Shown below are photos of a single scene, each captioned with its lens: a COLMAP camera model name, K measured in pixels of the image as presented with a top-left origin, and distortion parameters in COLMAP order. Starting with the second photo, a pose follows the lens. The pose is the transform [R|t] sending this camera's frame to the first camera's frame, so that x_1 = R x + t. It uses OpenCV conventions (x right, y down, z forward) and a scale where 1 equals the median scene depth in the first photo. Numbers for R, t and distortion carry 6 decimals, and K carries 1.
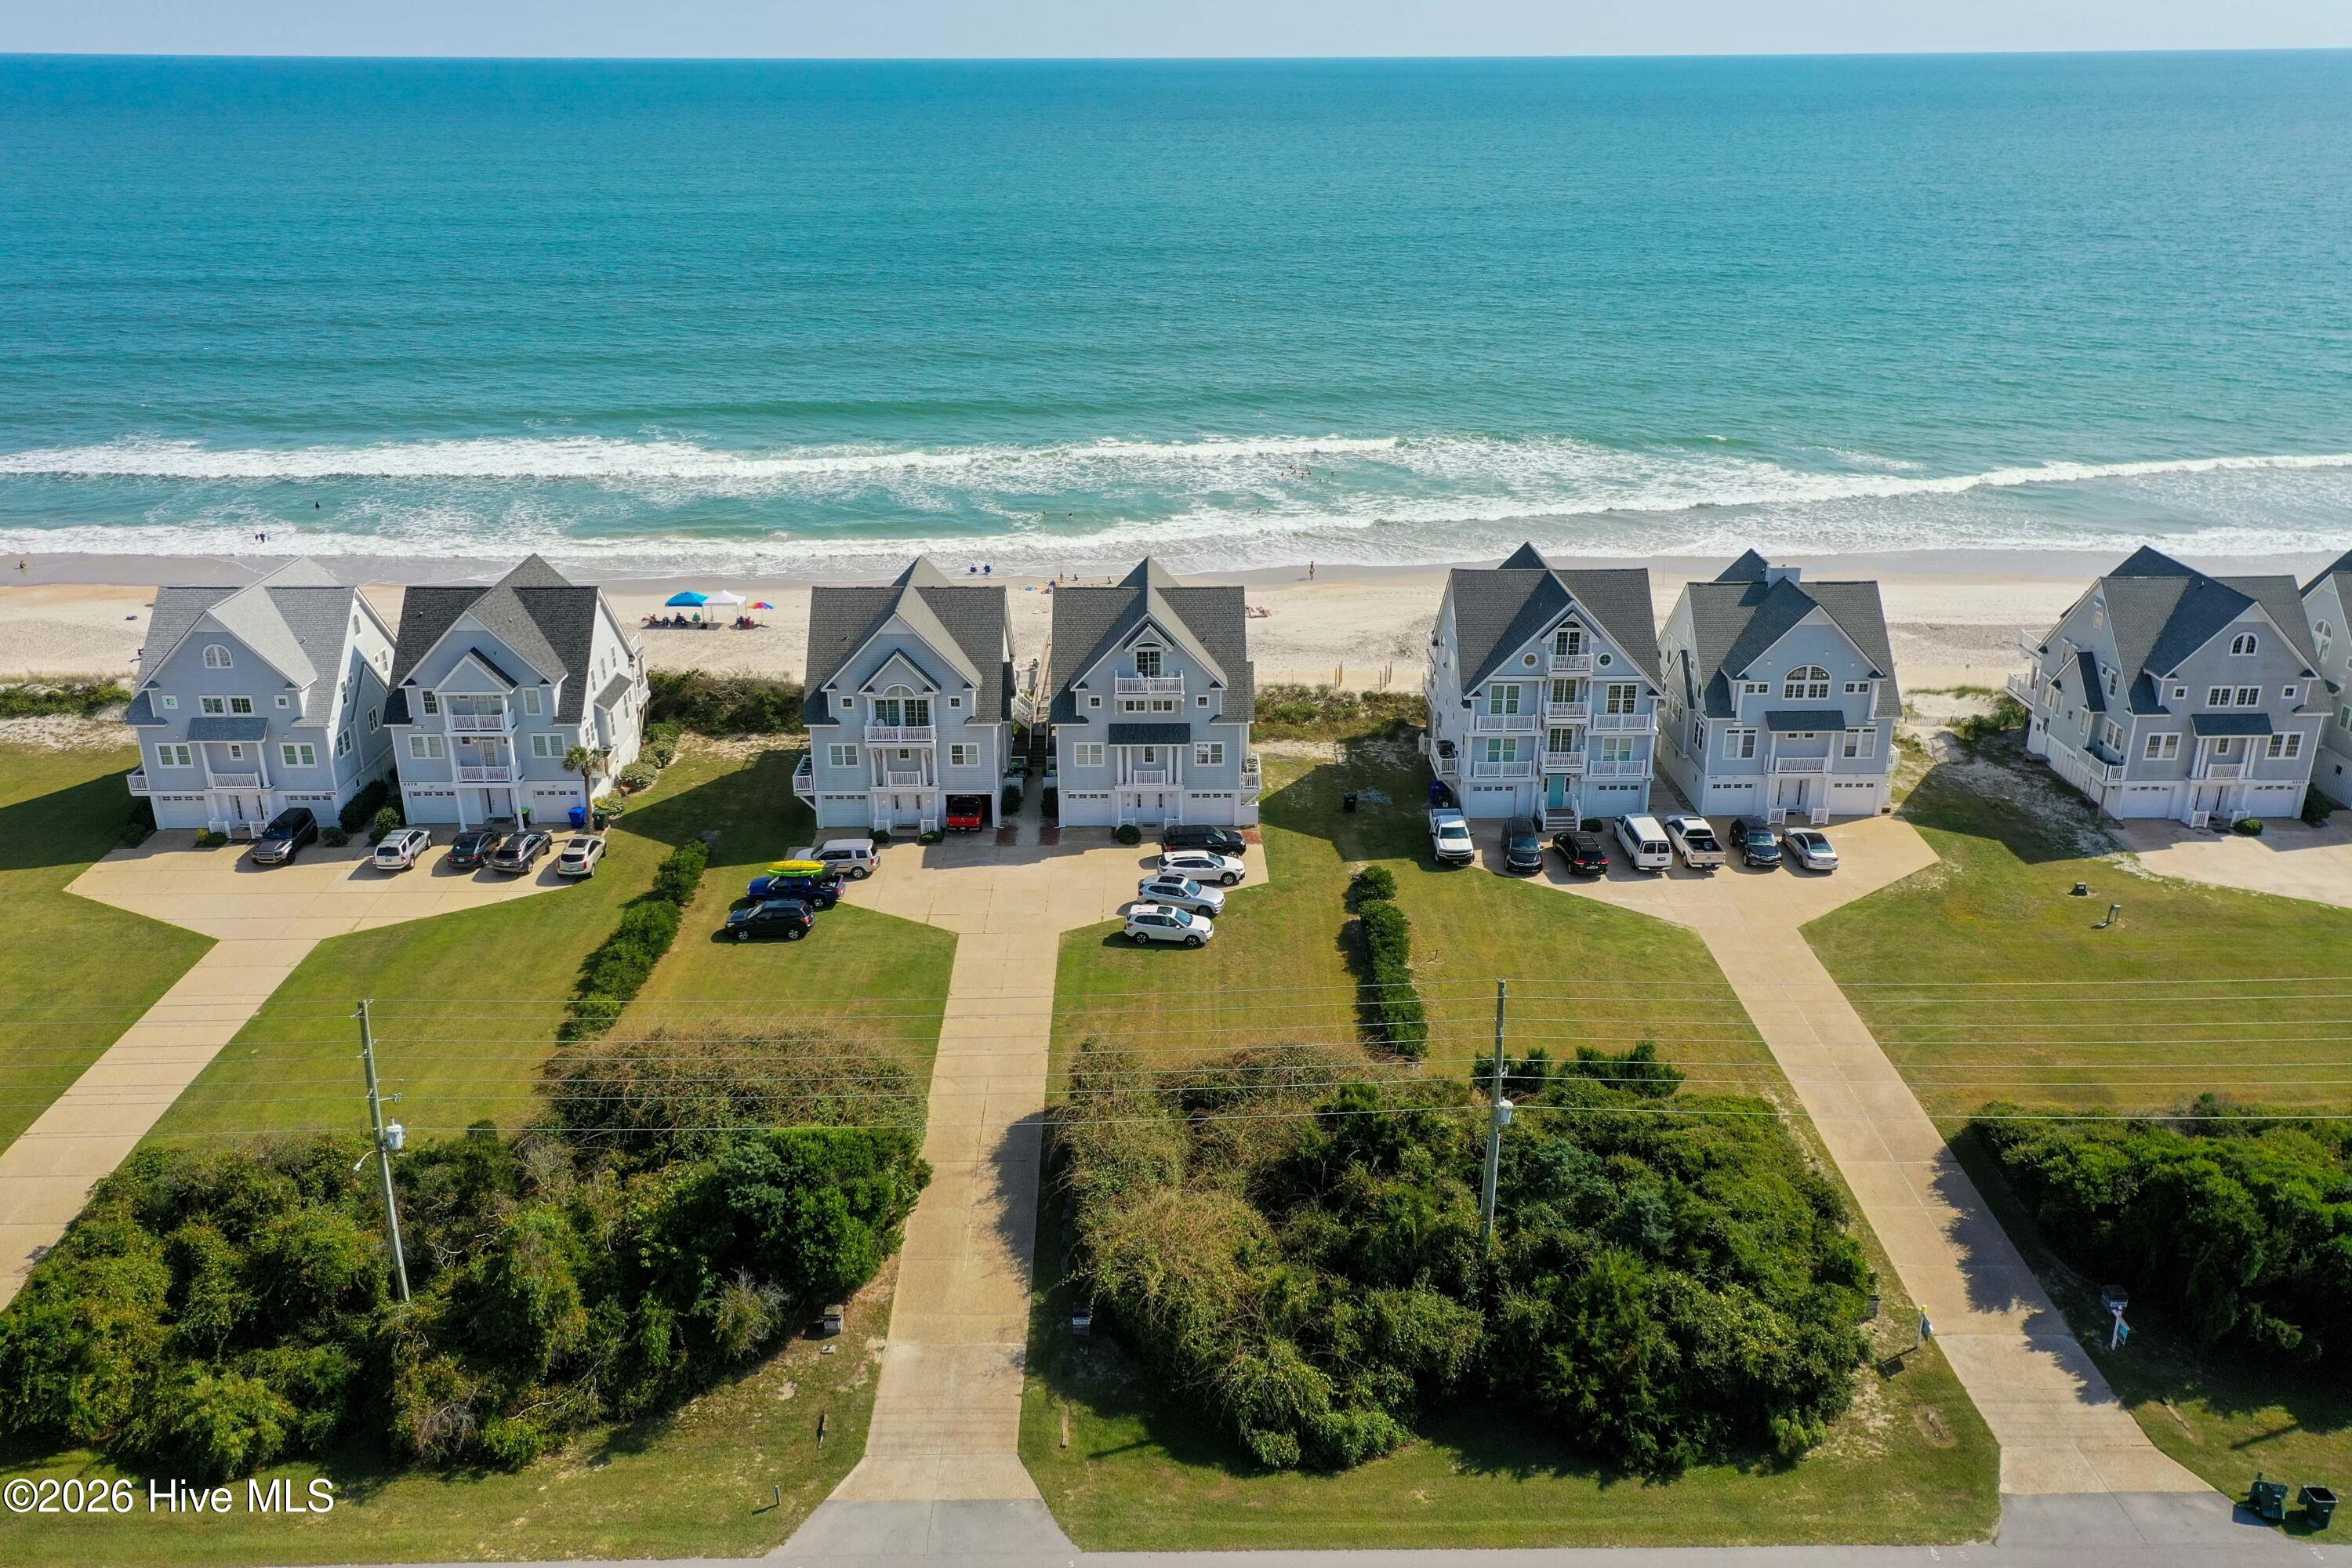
lens RADIAL K [[1868.1, 0, 1176.0], [0, 1868.1, 784.0], [0, 0, 1]] dist [0.019301, 0.005251]
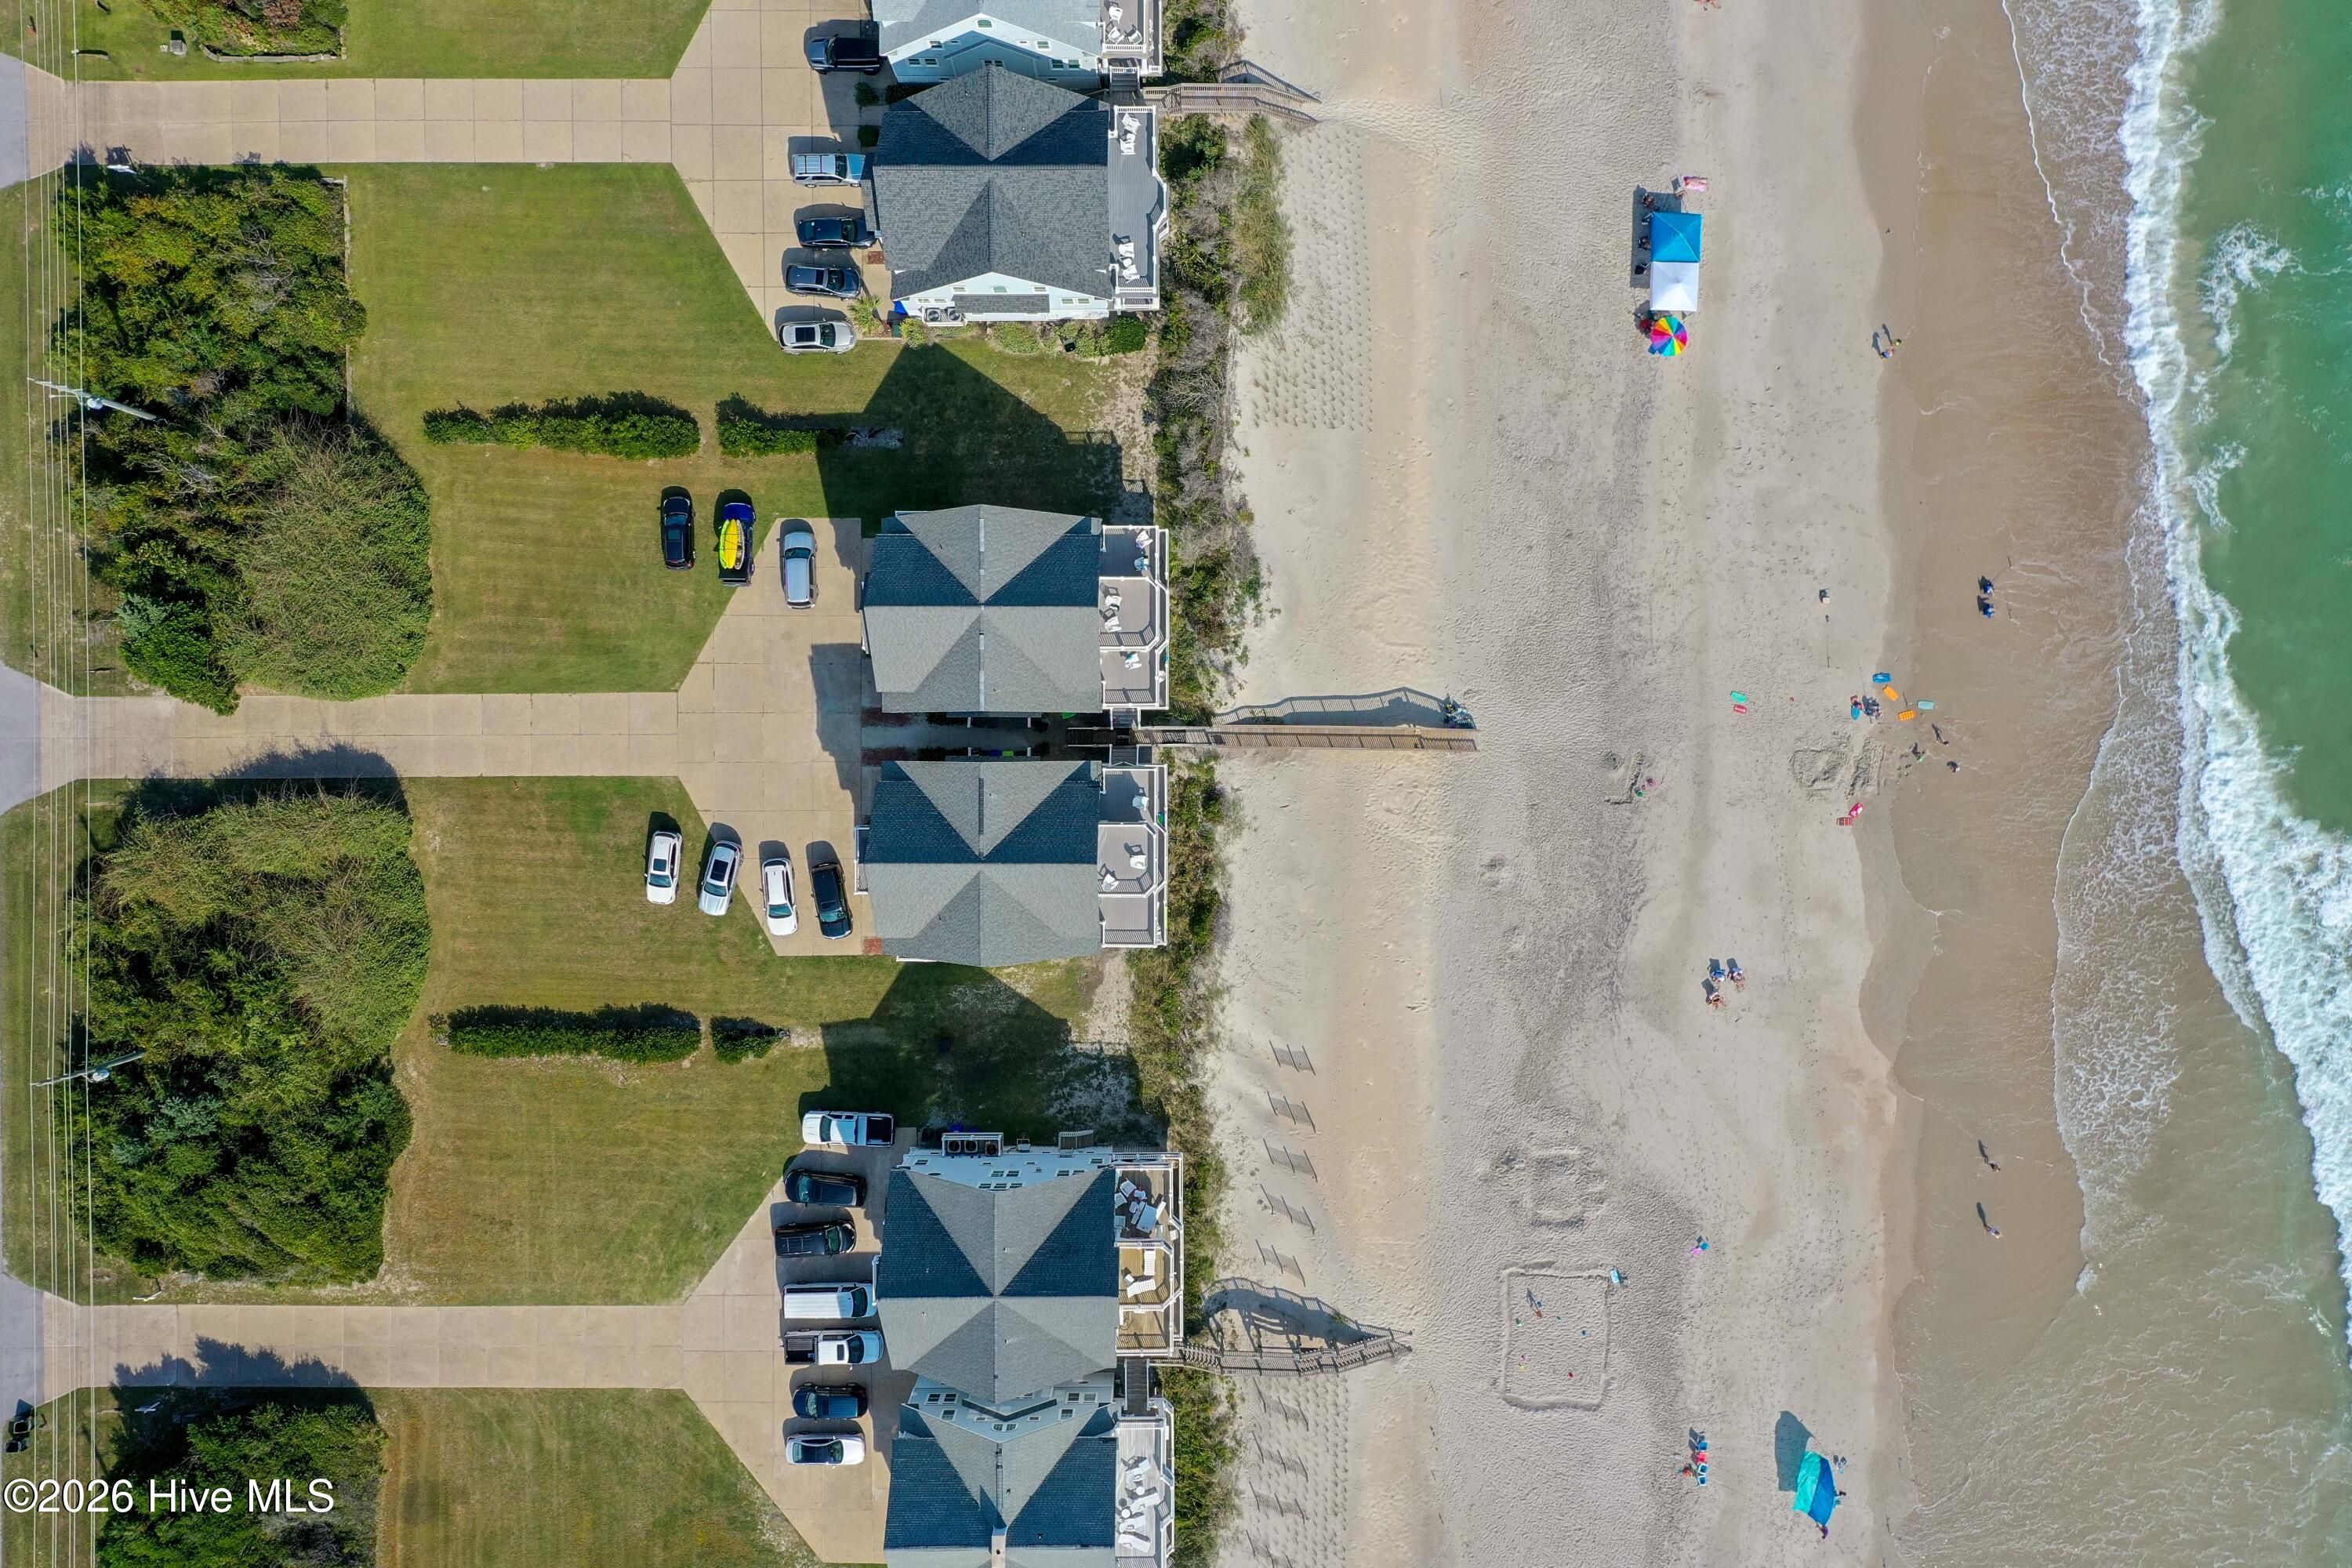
lens RADIAL K [[1868.1, 0, 1176.0], [0, 1868.1, 784.0], [0, 0, 1]] dist [0.019301, 0.005251]
pose [[-0.012399, 0.999849, 0.012201, -0.067491], [-0.370996, -0.015931, 0.928498, -1.042390], [0.928551, 0.006986, 0.371138, 0.767464]]
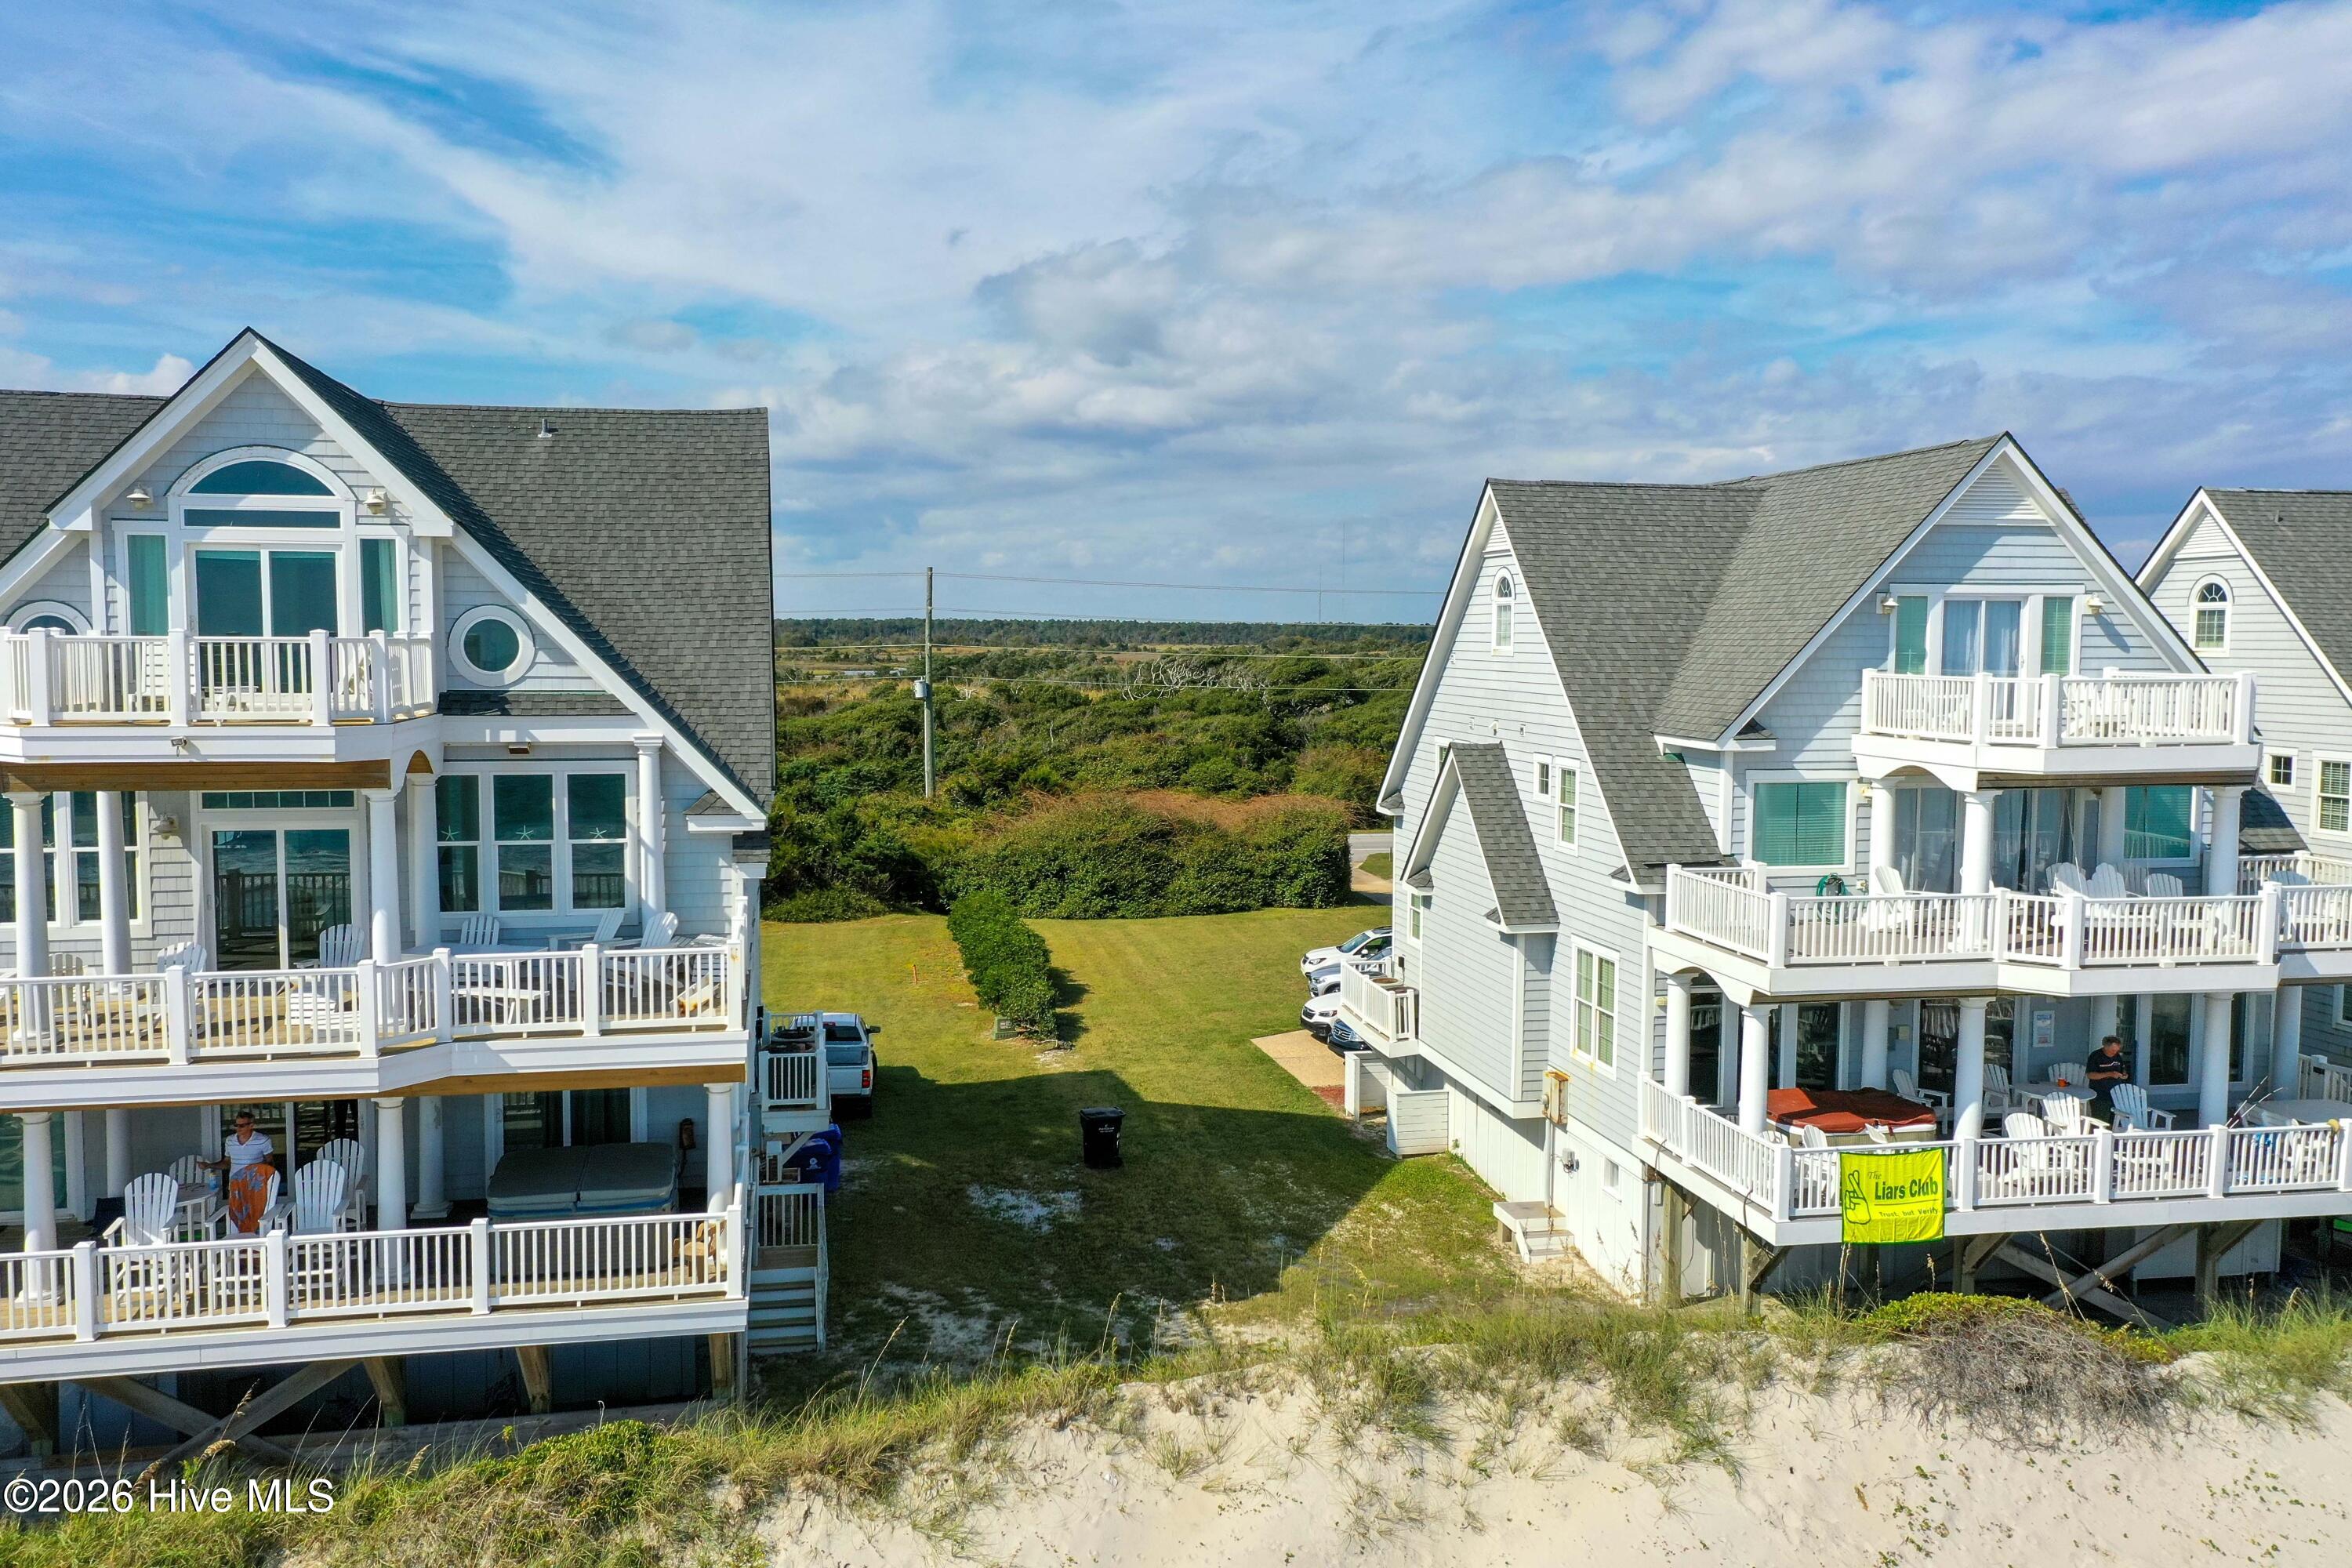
lens RADIAL K [[1880.2, 0, 1176.0], [0, 1880.2, 784.0], [0, 0, 1]] dist [0.025186, 0.005108]
pose [[-0.982589, 0.005812, -0.185702, 0.147878], [-0.073840, 0.904967, 0.419025, -0.189544], [0.170490, 0.425442, -0.888781, 1.322464]]
